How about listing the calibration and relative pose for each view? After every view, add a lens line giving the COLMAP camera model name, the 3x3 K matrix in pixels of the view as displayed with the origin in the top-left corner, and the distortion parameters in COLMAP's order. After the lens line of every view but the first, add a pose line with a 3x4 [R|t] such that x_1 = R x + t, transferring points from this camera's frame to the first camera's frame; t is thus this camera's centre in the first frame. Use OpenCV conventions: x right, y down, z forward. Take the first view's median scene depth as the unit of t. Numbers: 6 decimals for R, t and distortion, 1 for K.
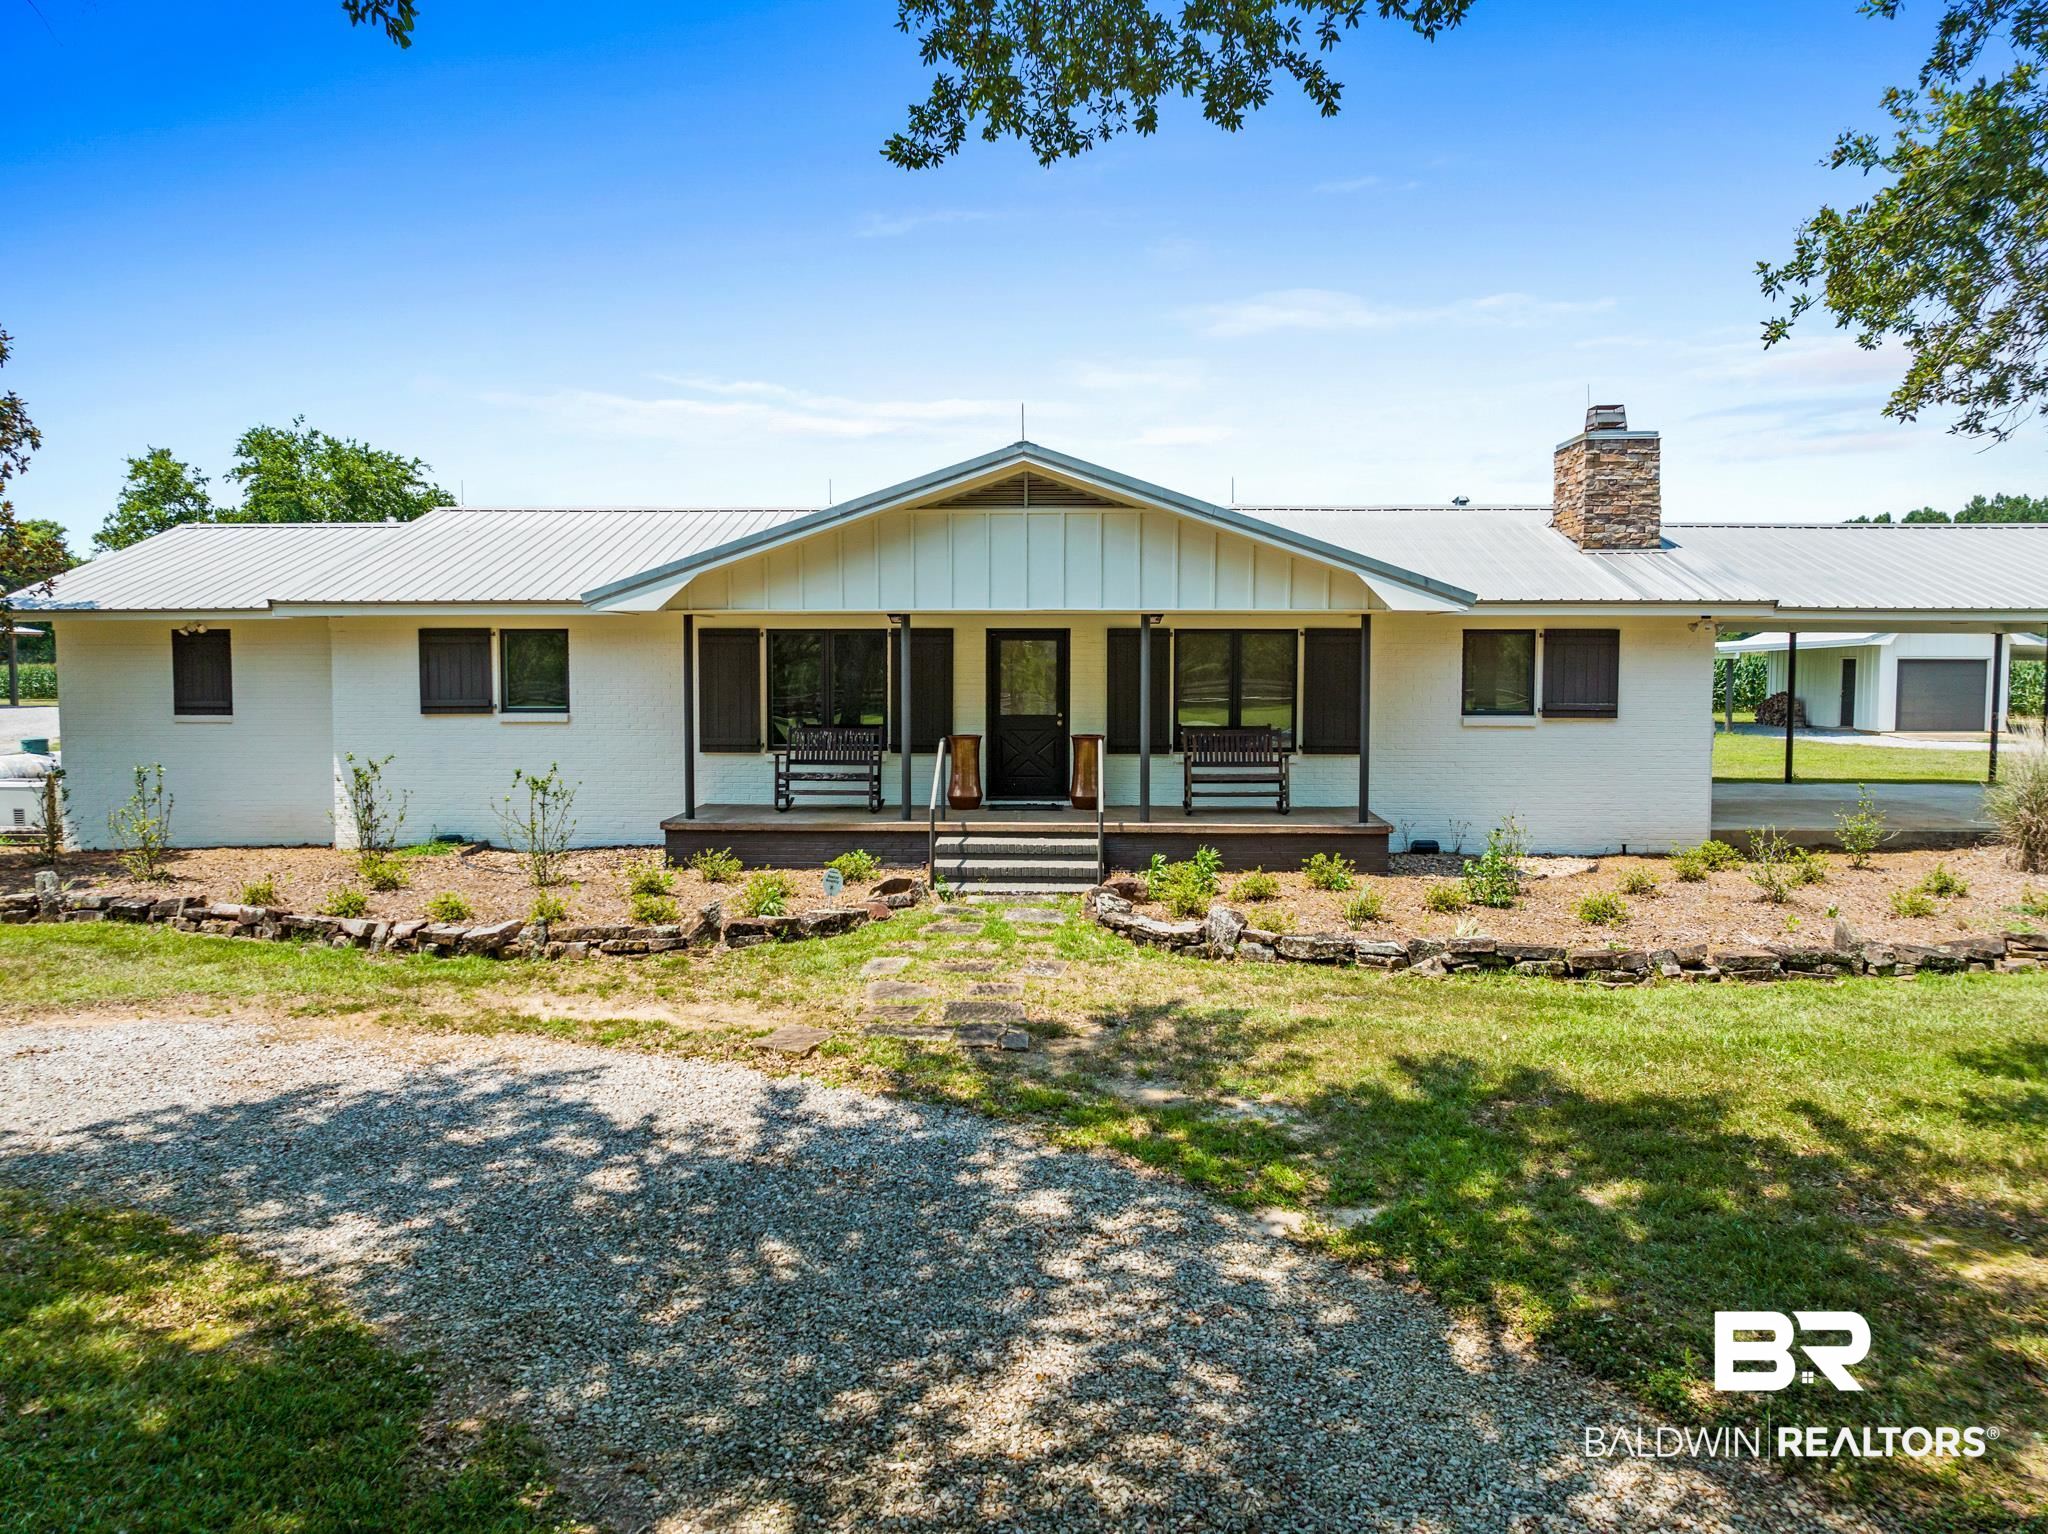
lens RADIAL K [[1437.1, 0, 1023.5], [0, 1437.1, 762.8], [0, 0, 1]] dist [-0.046971, 0.021118]
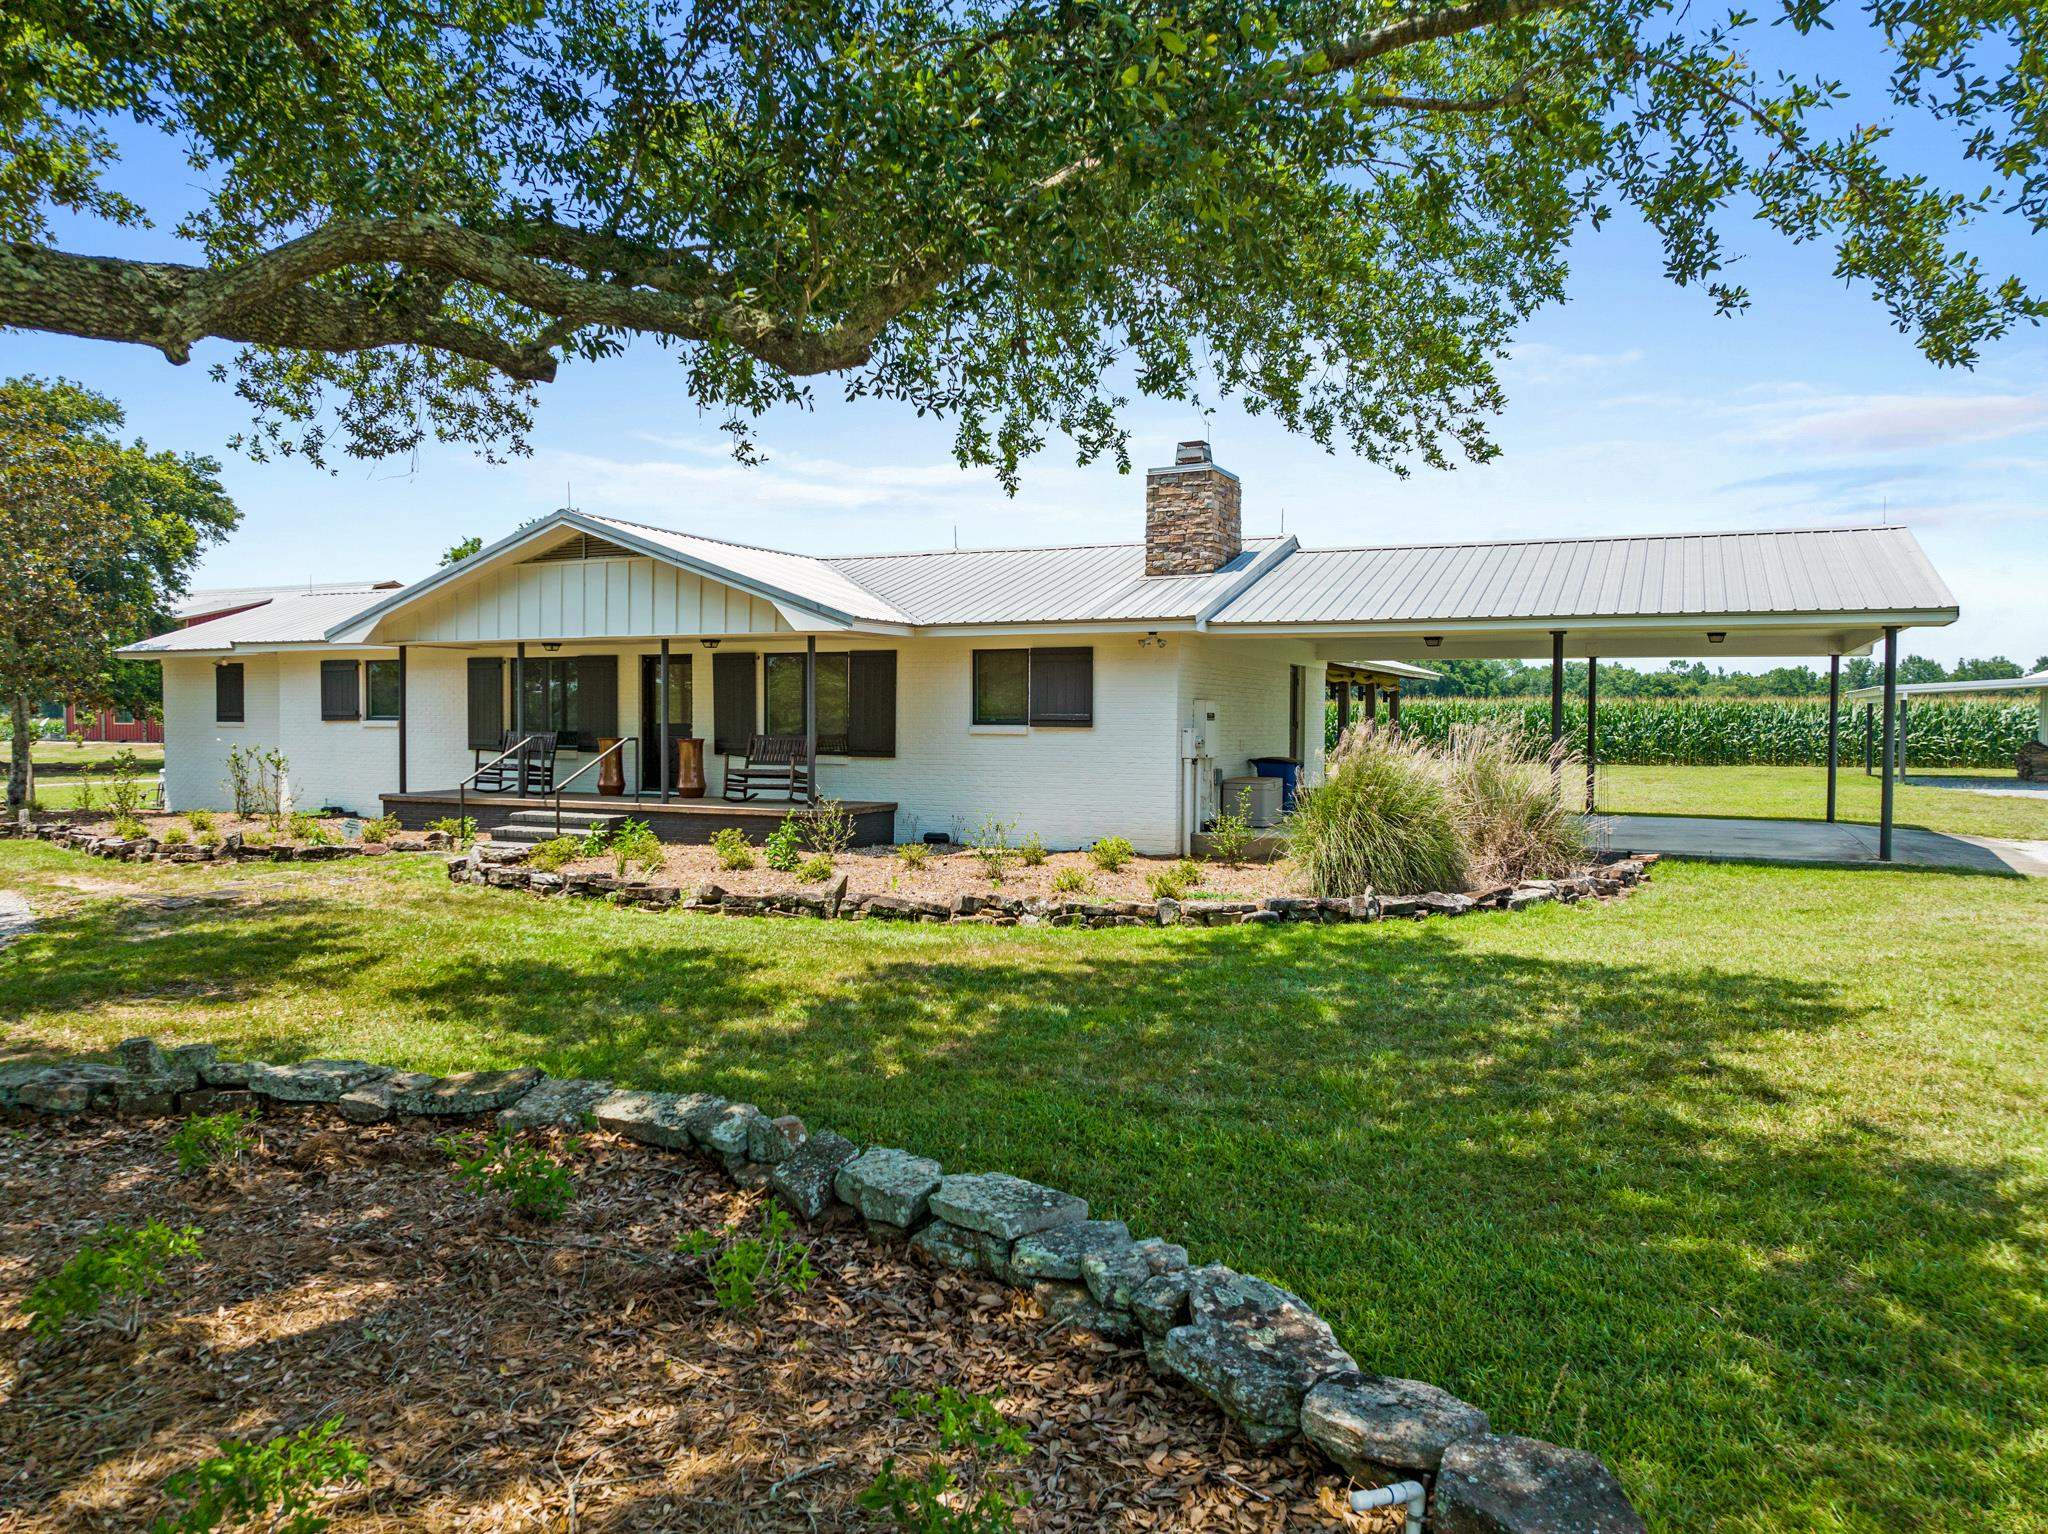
lens RADIAL K [[1437.1, 0, 1027.9], [0, 1437.1, 766.7], [0, 0, 1]] dist [-0.046971, 0.021118]
pose [[0.924940, 0.016638, -0.379748, 0.786803], [-0.031992, 0.998904, -0.034155, 0.038226], [0.378764, 0.043740, 0.924459, -0.040796]]
